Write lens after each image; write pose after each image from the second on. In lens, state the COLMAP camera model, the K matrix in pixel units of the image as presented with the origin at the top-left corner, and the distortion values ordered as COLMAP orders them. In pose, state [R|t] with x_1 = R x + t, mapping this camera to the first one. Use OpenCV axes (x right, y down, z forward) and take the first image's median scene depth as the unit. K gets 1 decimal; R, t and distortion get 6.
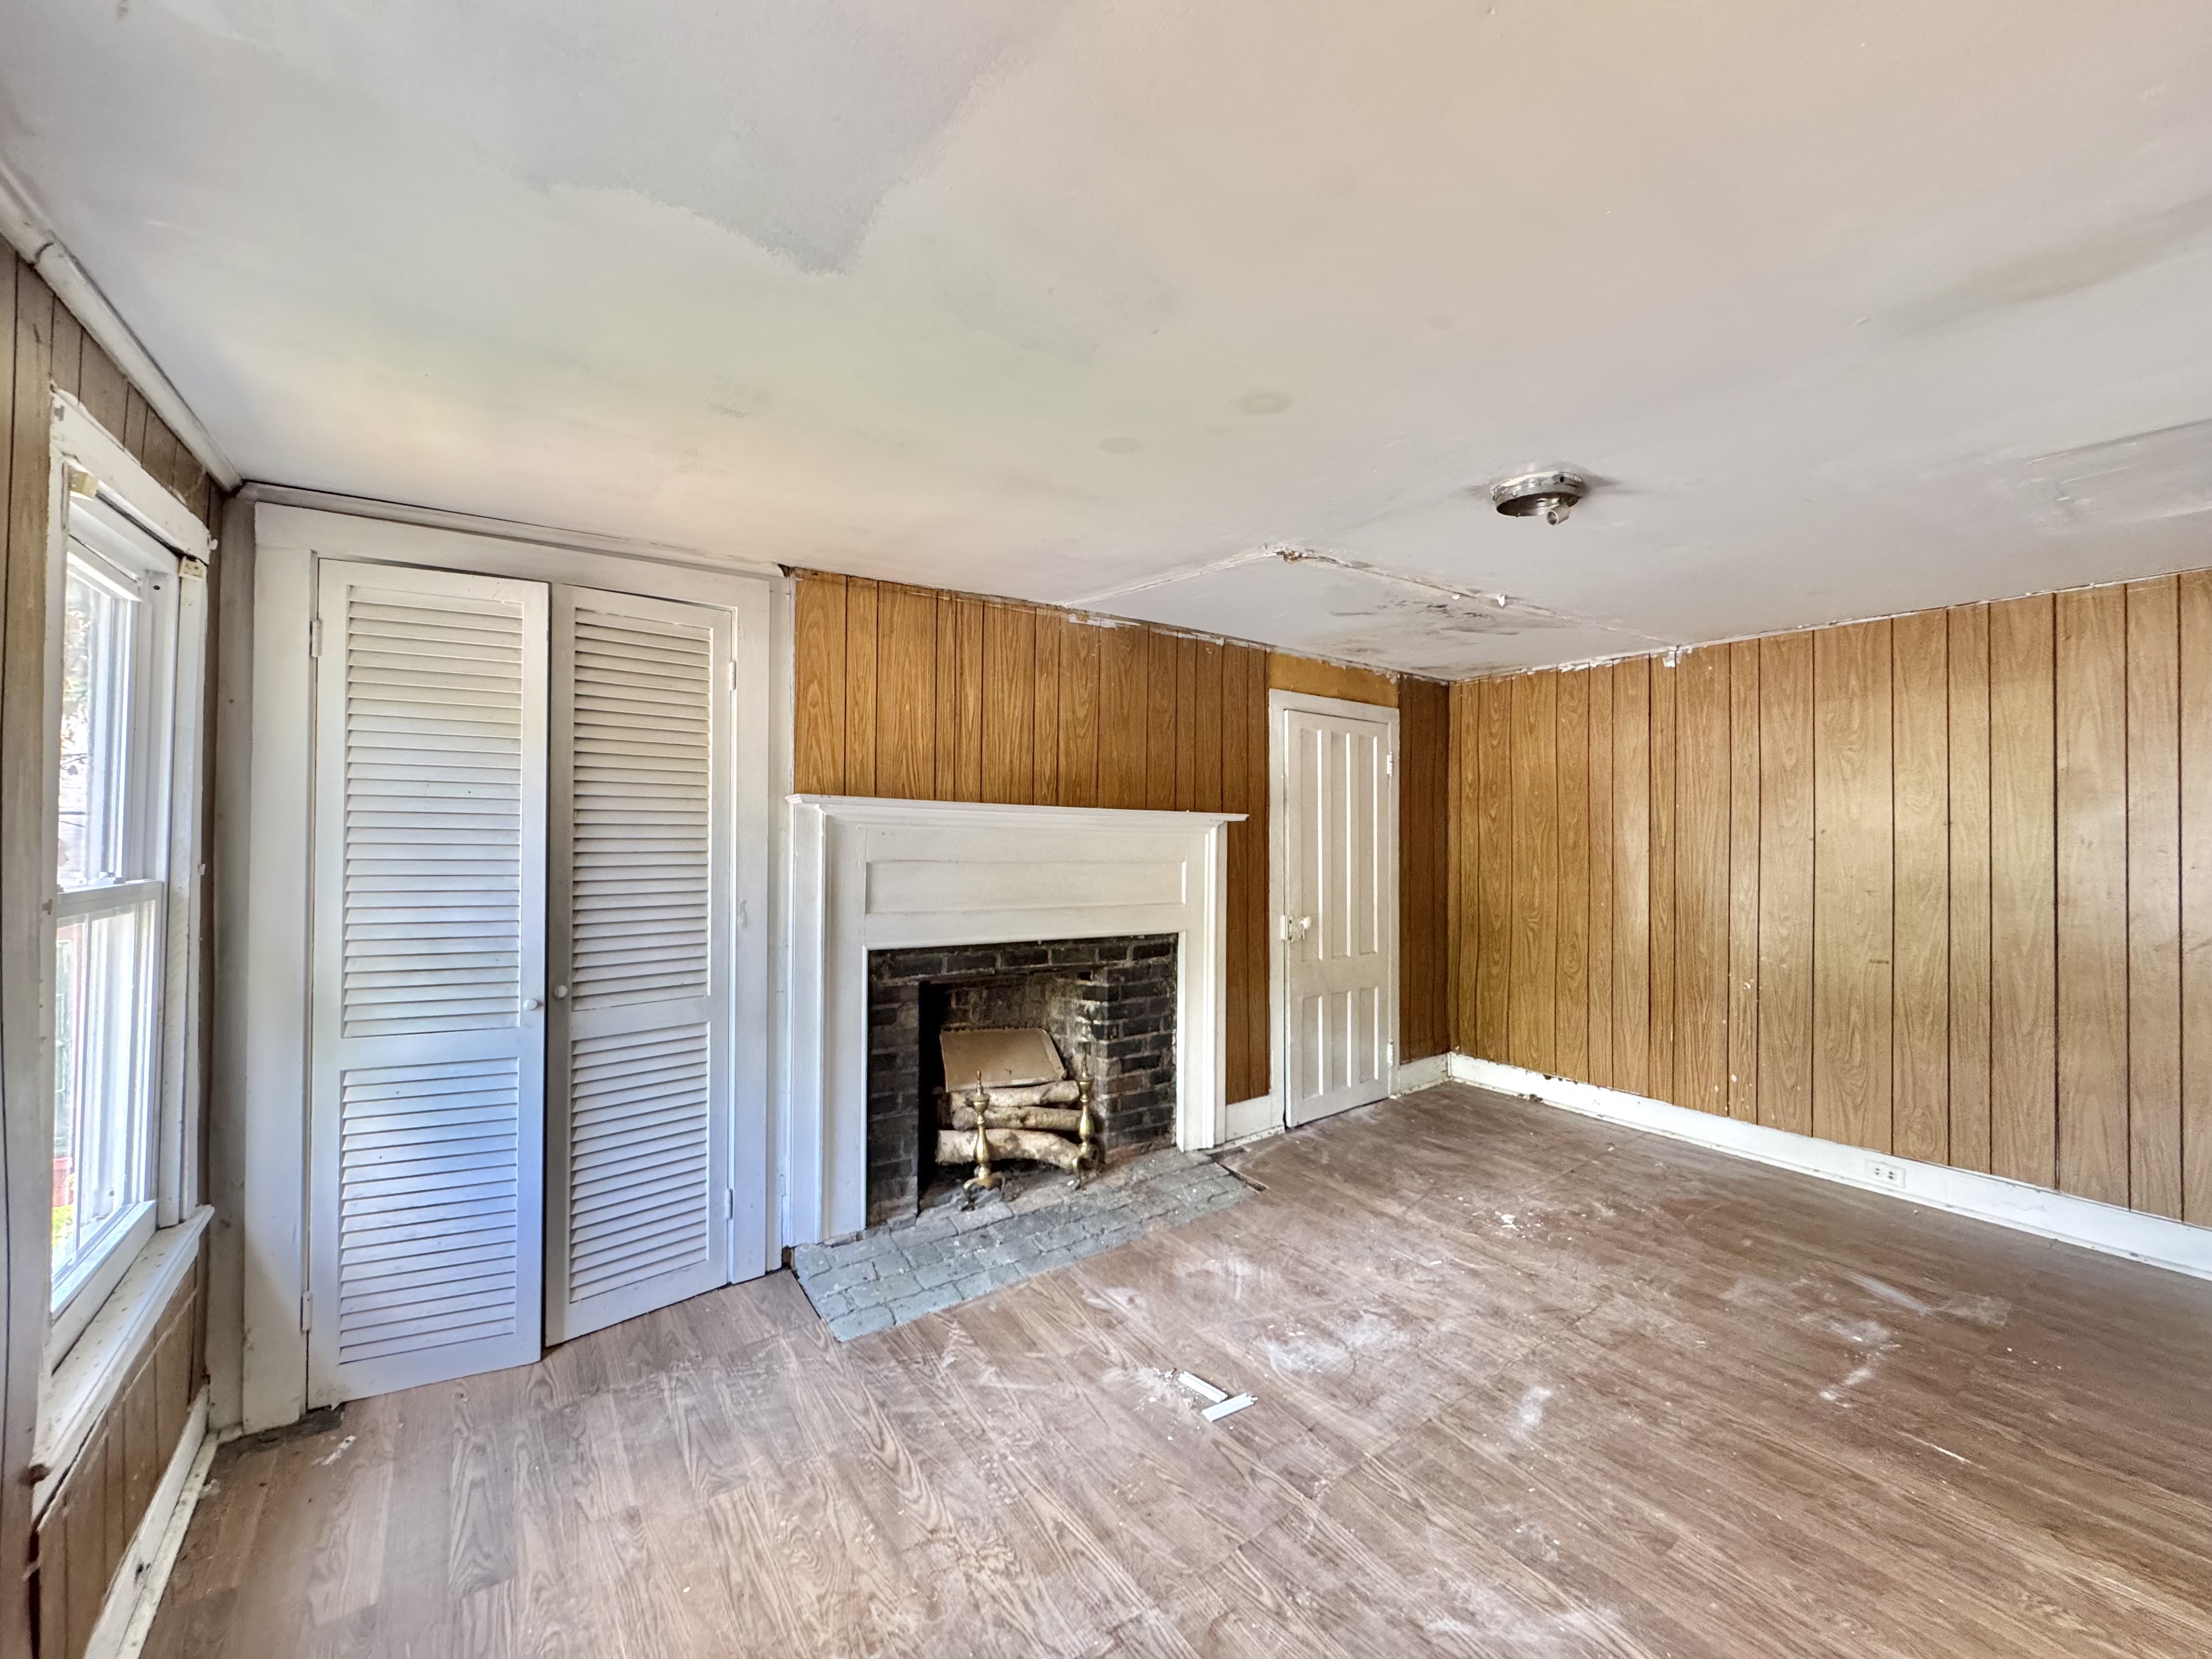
lens RADIAL K [[883.2, 0, 1107.2], [0, 883.2, 825.6], [0, 0, 1]] dist [-0.004425, 0.001353]
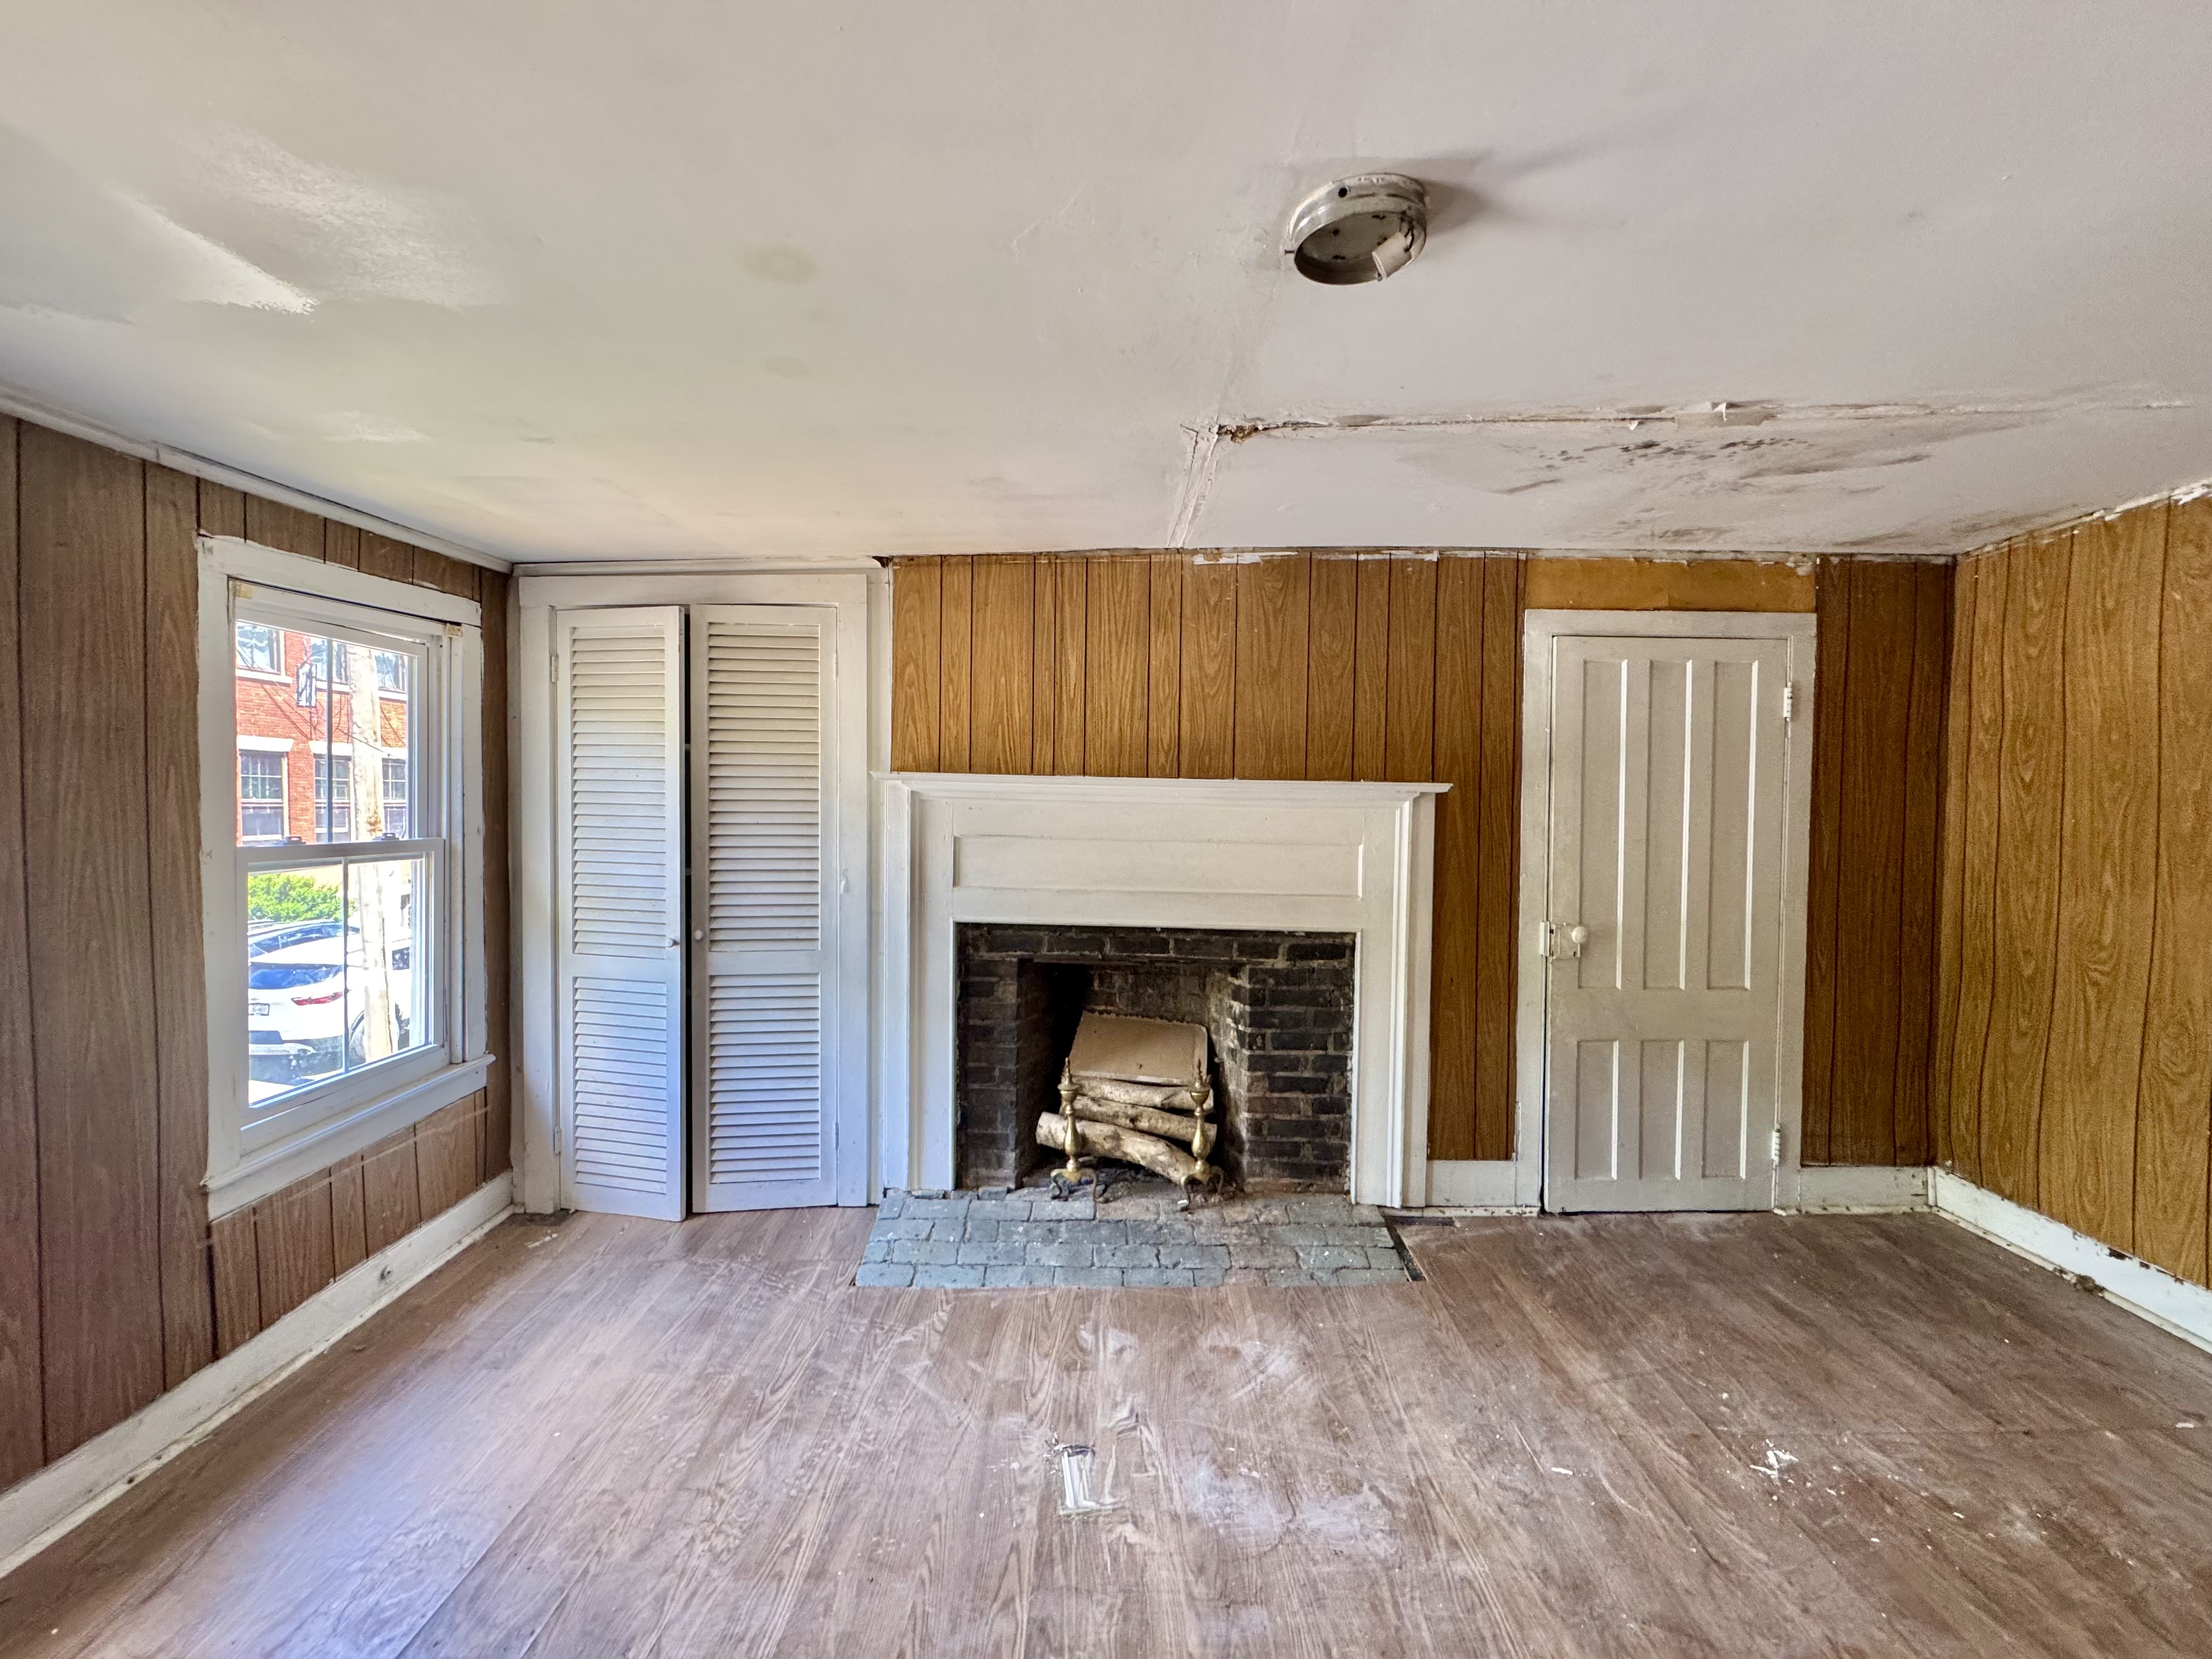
lens RADIAL K [[883.2, 0, 1105.2], [0, 883.2, 825.7], [0, 0, 1]] dist [-0.004425, 0.001353]
pose [[0.801738, 0.016452, -0.597449, 0.450843], [0.004046, 0.999449, 0.032953, -0.003516], [0.597662, -0.028837, 0.801230, 0.270594]]
